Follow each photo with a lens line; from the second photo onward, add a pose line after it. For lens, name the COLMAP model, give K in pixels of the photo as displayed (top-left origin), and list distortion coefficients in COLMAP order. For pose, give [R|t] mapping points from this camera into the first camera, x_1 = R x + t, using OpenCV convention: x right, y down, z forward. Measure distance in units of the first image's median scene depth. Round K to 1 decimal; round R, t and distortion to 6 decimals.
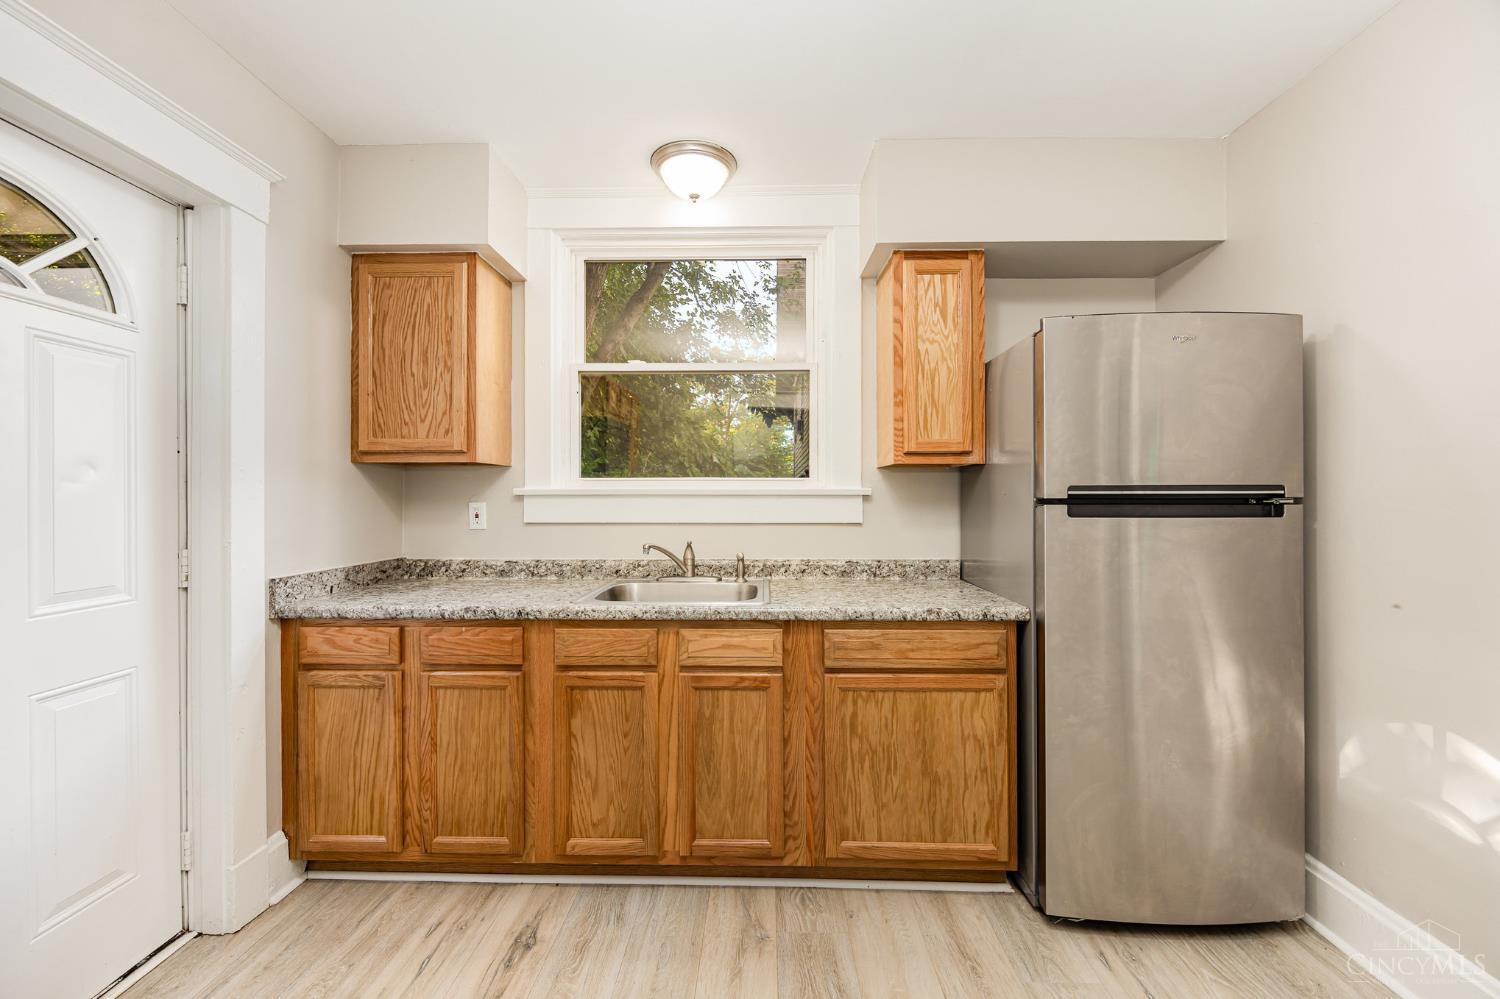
lens RADIAL K [[577.9, 0, 750.7], [0, 577.9, 496.9], [0, 0, 1]] dist [-0.001872, -0.000199]
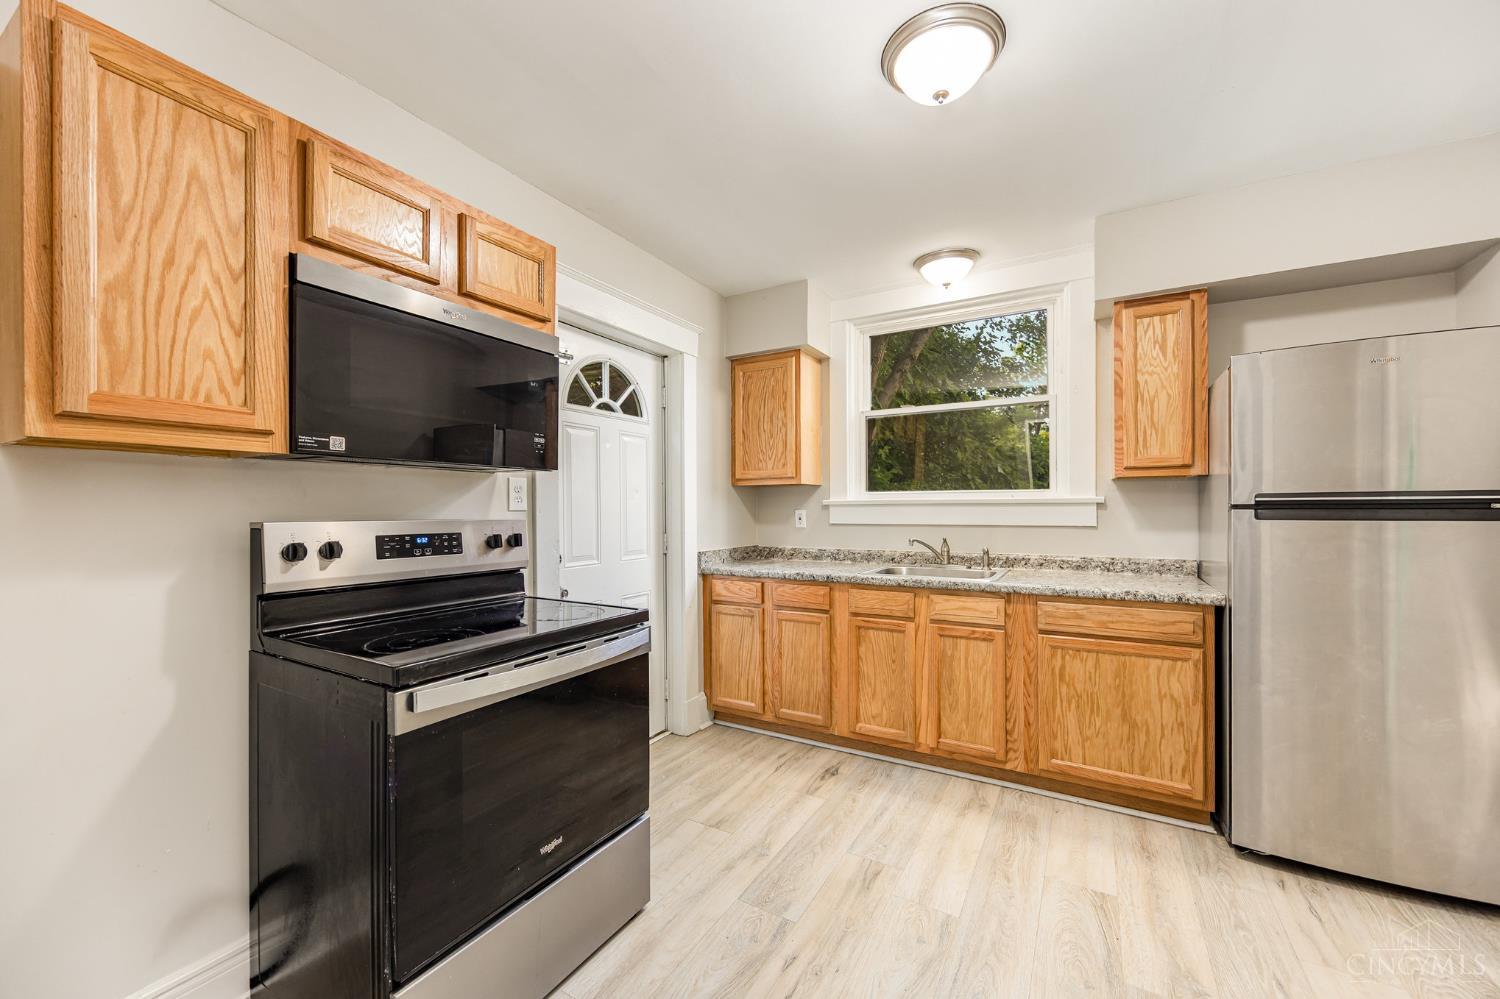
lens RADIAL K [[575.5, 0, 752.1], [0, 575.5, 511.7], [0, 0, 1]] dist [-0.000575, 0.000074]
pose [[0.875962, -0.000567, -0.482381, 0.188630], [0.004817, 0.999960, 0.007571, 0.003731], [0.482357, -0.008955, 0.875929, -0.503198]]
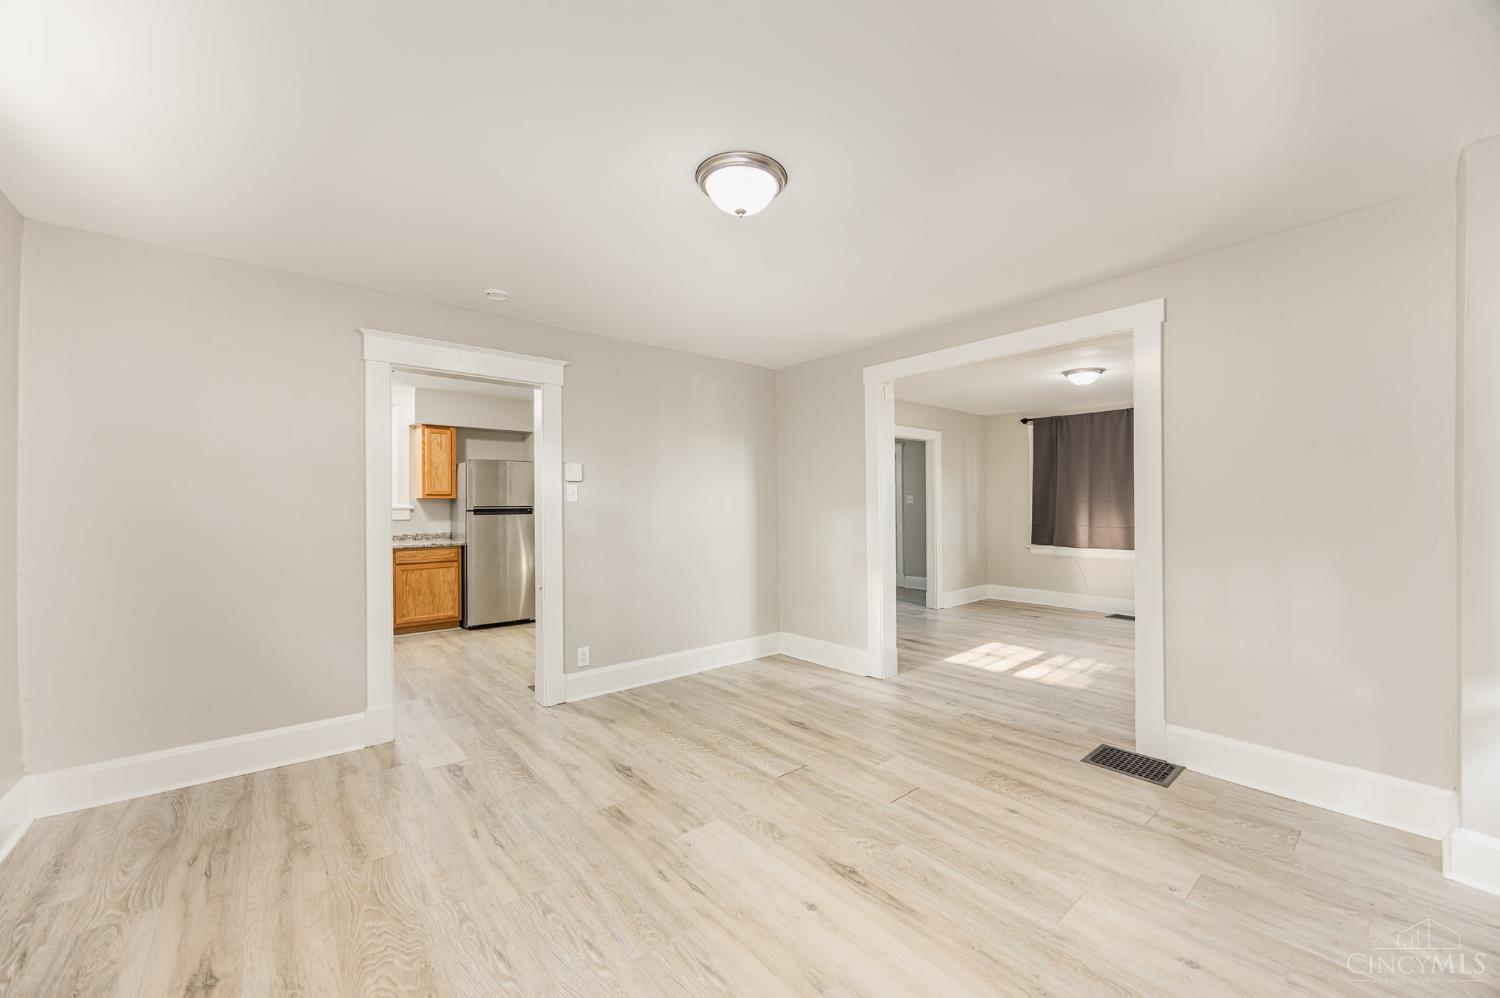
lens RADIAL K [[575.5, 0, 749.1], [0, 575.5, 505.9], [0, 0, 1]] dist [-0.000494, -0.000015]
pose [[0.754237, -0.000260, 0.656602, -0.469761], [0.000760, 1.000000, -0.000477, -0.018288], [-0.656602, 0.000859, 0.754237, -2.583860]]
